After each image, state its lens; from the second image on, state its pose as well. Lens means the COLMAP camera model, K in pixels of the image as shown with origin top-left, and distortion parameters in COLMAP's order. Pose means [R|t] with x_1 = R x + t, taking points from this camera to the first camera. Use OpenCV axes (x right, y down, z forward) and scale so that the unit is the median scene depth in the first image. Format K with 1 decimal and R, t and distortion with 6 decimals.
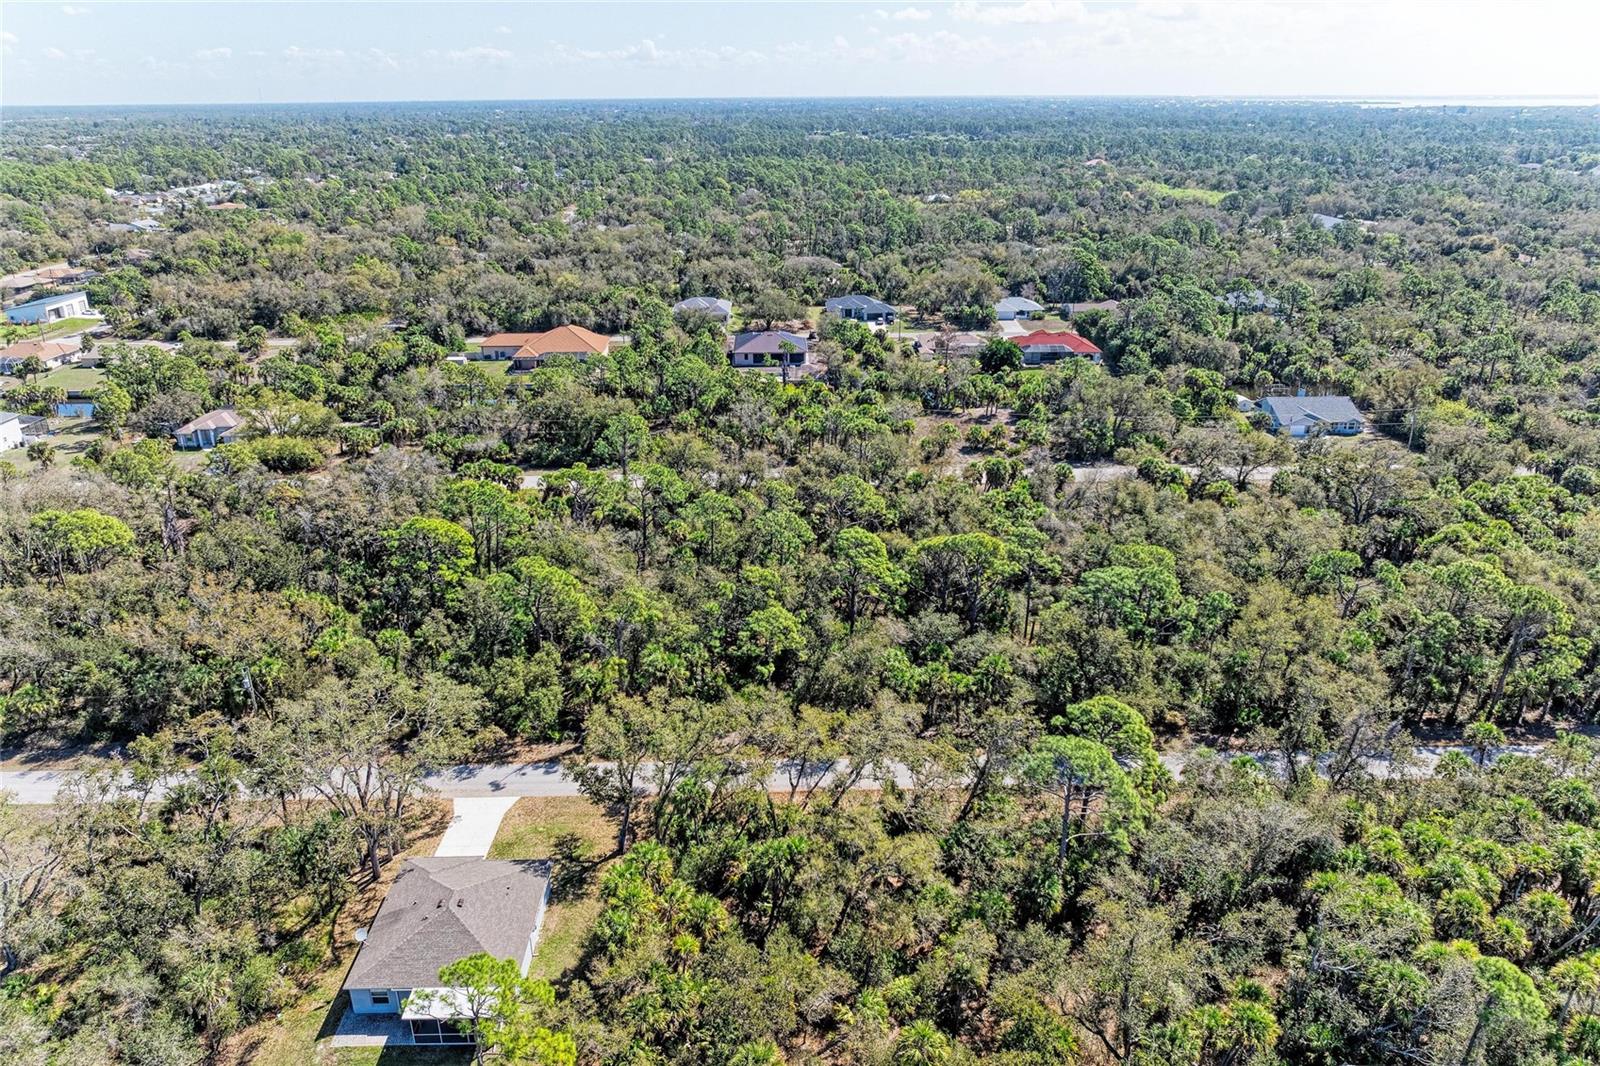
lens RADIAL K [[1145.9, 0, 800.0], [0, 1145.9, 533.0], [0, 0, 1]] dist [-0.002018, 0.003327]
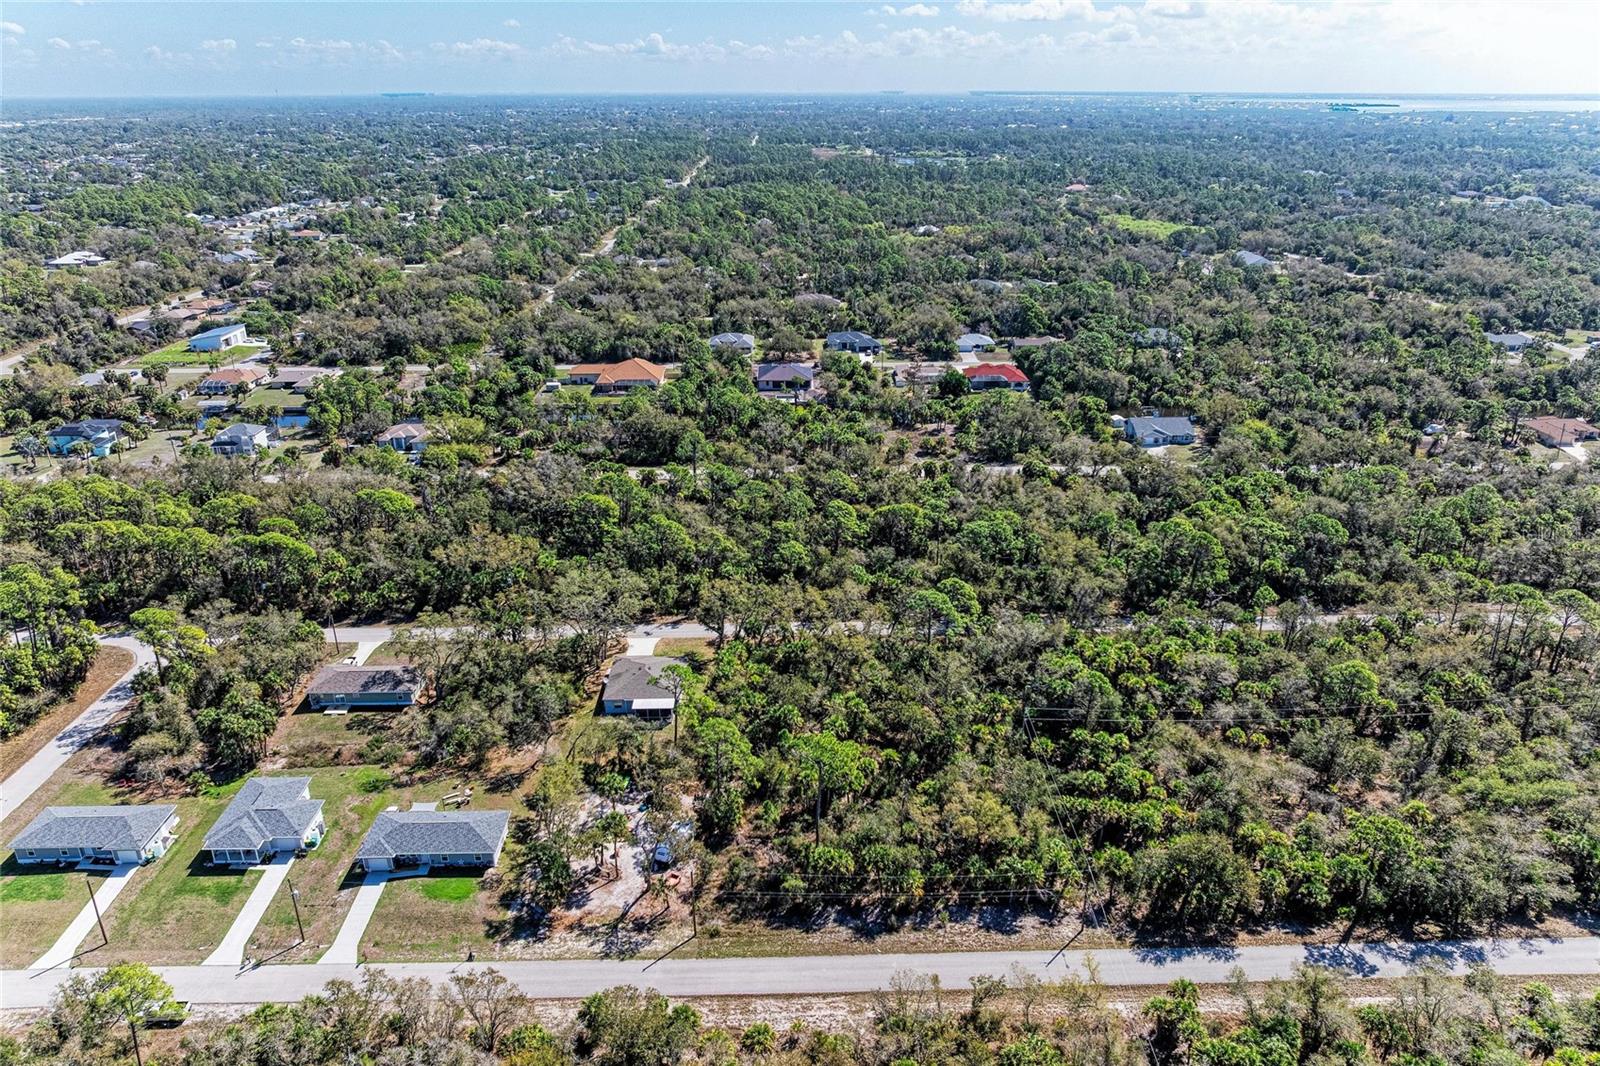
lens RADIAL K [[1145.9, 0, 800.0], [0, 1145.9, 533.0], [0, 0, 1]] dist [-0.002018, 0.003327]
pose [[0.999981, 0.003708, -0.005010, -0.000833], [-0.003689, 0.999986, 0.003809, 0.019092], [0.005024, -0.003790, 0.999980, -0.372799]]
